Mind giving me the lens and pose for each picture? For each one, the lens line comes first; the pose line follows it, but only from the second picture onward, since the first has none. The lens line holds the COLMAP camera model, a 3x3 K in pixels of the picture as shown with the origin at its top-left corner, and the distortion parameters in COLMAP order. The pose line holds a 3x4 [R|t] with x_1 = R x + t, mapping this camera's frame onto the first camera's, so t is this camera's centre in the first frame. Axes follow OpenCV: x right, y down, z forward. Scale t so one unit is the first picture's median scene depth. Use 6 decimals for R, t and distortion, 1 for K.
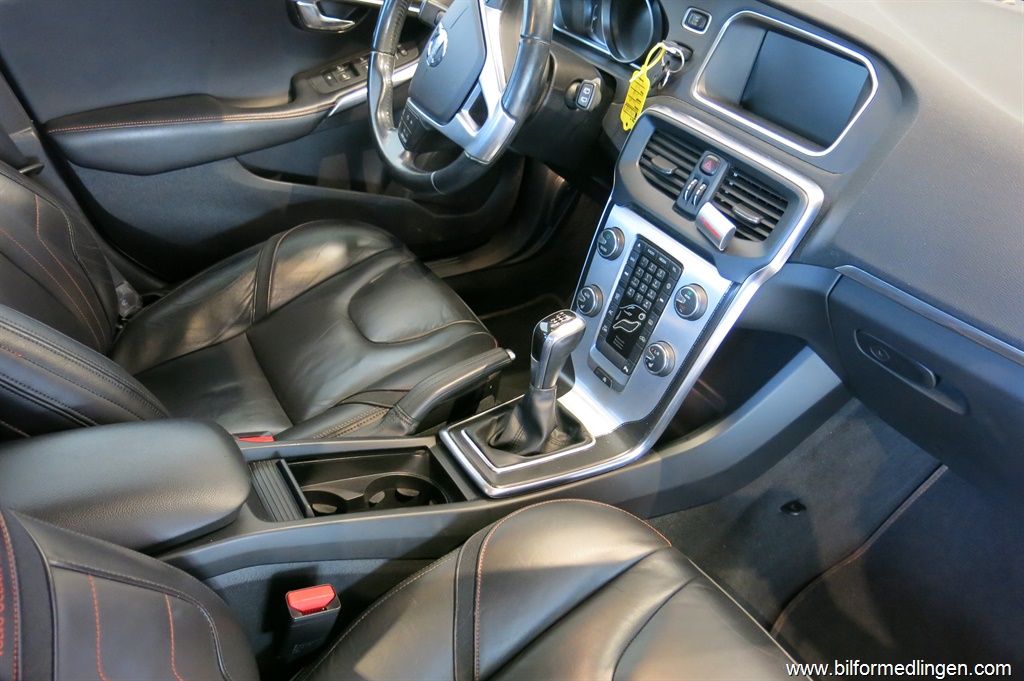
lens RADIAL K [[846.4, 0, 512.0], [0, 846.4, 340.5], [0, 0, 1]] dist [0.001483, -0.000512]
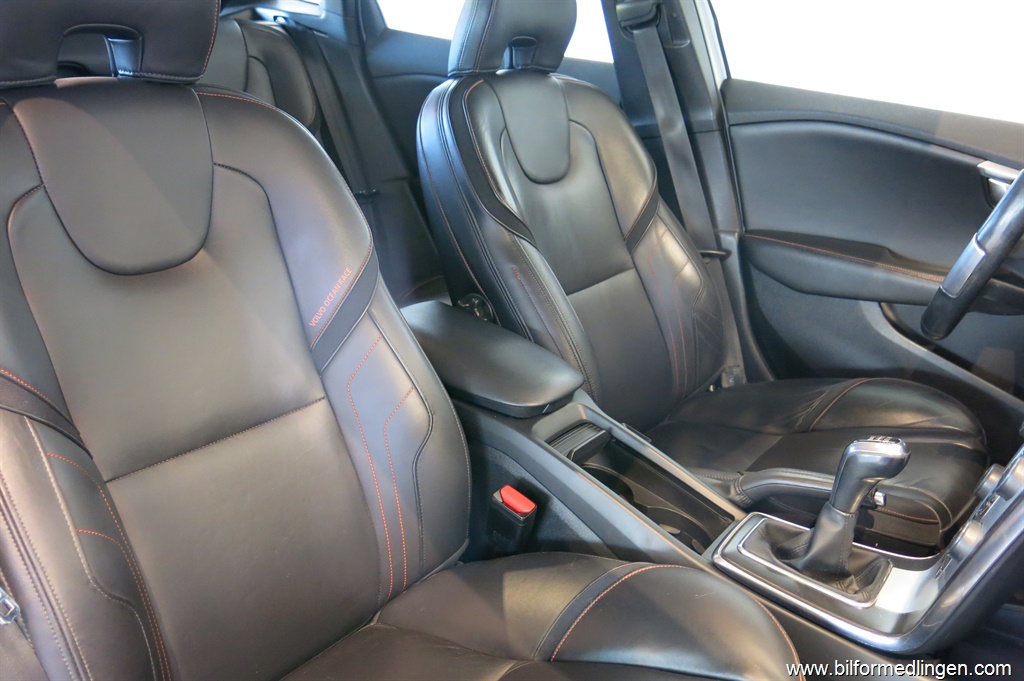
lens RADIAL K [[846.4, 0, 512.0], [0, 846.4, 340.5], [0, 0, 1]] dist [0.001483, -0.000512]
pose [[0.386957, 0.269277, -0.881904, 0.474302], [-0.537234, 0.843154, 0.021721, 0.050847], [0.749429, 0.465383, 0.470929, 0.179407]]
